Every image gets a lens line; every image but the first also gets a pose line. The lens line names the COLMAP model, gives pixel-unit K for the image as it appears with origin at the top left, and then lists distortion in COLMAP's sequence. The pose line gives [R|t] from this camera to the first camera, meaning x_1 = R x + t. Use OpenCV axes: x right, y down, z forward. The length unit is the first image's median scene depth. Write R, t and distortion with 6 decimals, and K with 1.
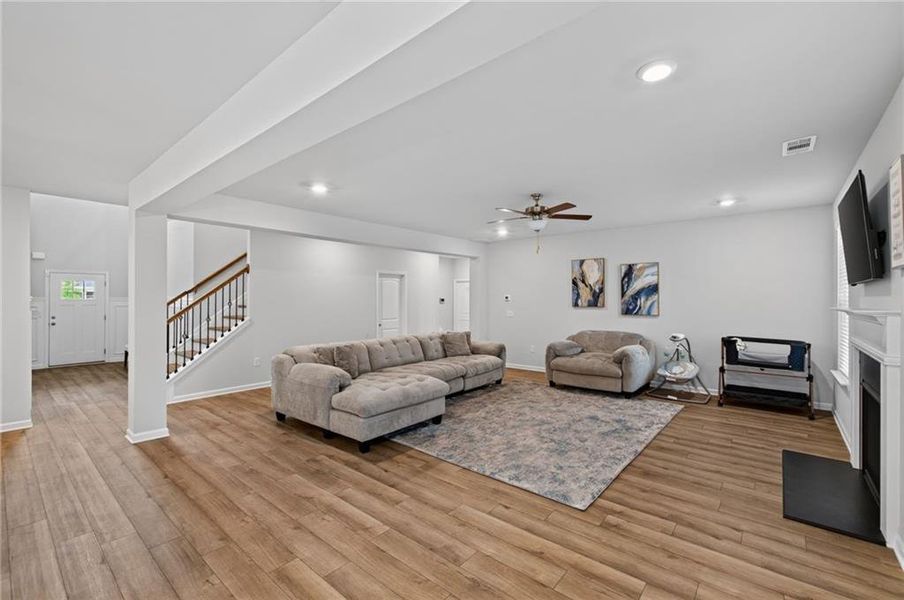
lens RADIAL K [[389.0, 0, 448.9], [0, 389.0, 296.5], [0, 0, 1]] dist [-0.001507, -0.000149]
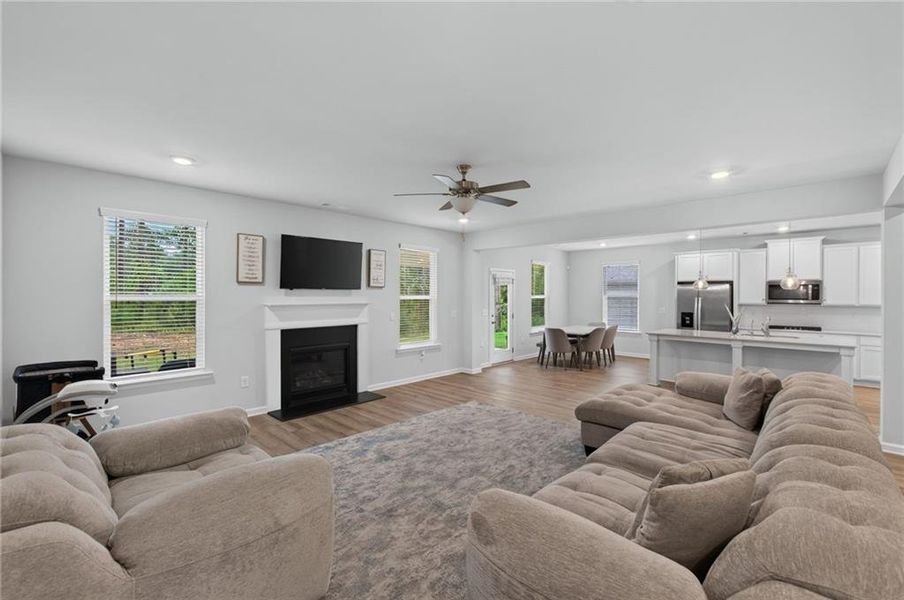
lens RADIAL K [[389.0, 0, 448.9], [0, 389.0, 296.5], [0, 0, 1]] dist [-0.001507, -0.000149]
pose [[-0.997923, -0.002279, 0.064371, 0.231104], [-0.002699, 0.999976, -0.006431, 0.005865], [-0.064355, -0.006591, -0.997905, 2.013979]]
